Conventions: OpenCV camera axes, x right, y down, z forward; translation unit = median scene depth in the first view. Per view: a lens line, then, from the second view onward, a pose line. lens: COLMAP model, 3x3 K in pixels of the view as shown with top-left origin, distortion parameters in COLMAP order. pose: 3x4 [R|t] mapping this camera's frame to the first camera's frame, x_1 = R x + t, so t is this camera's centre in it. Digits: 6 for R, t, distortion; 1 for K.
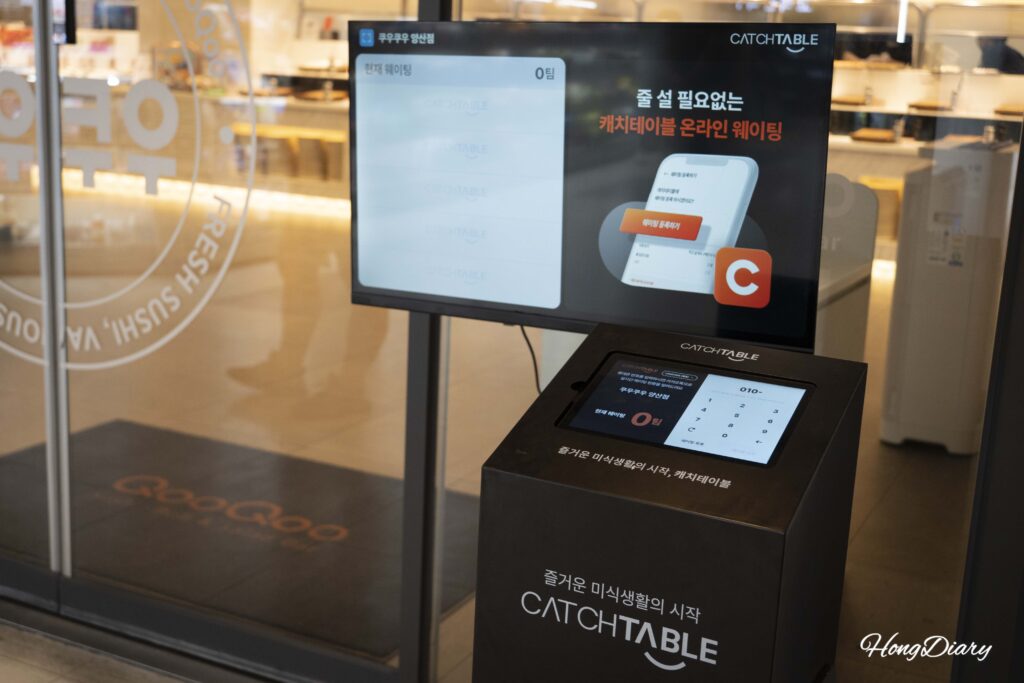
lens RADIAL K [[1287.6, 0, 512.0], [0, 1287.6, 341.5], [0, 0, 1]] dist [0.006887, 0.013604]
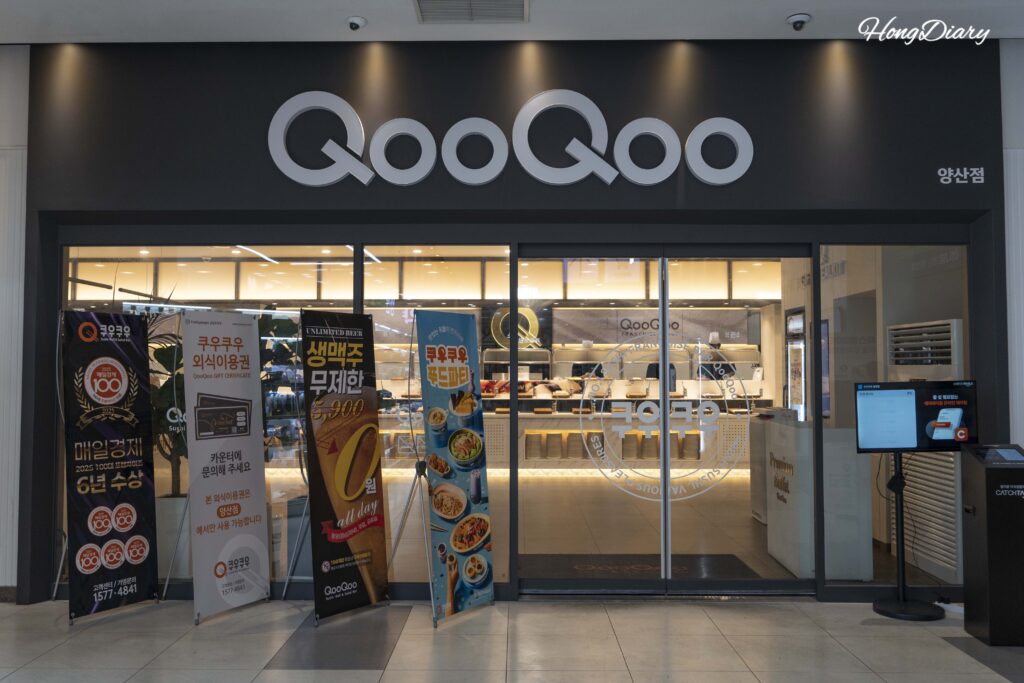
lens RADIAL K [[898.1, 0, 512.0], [0, 898.1, 341.5], [0, 0, 1]] dist [0.003665, 0.008797]
pose [[0.894764, -0.031594, 0.445420, -2.604972], [0.137758, 0.968370, -0.208043, 0.074347], [-0.424759, 0.247509, 0.870815, -1.163306]]
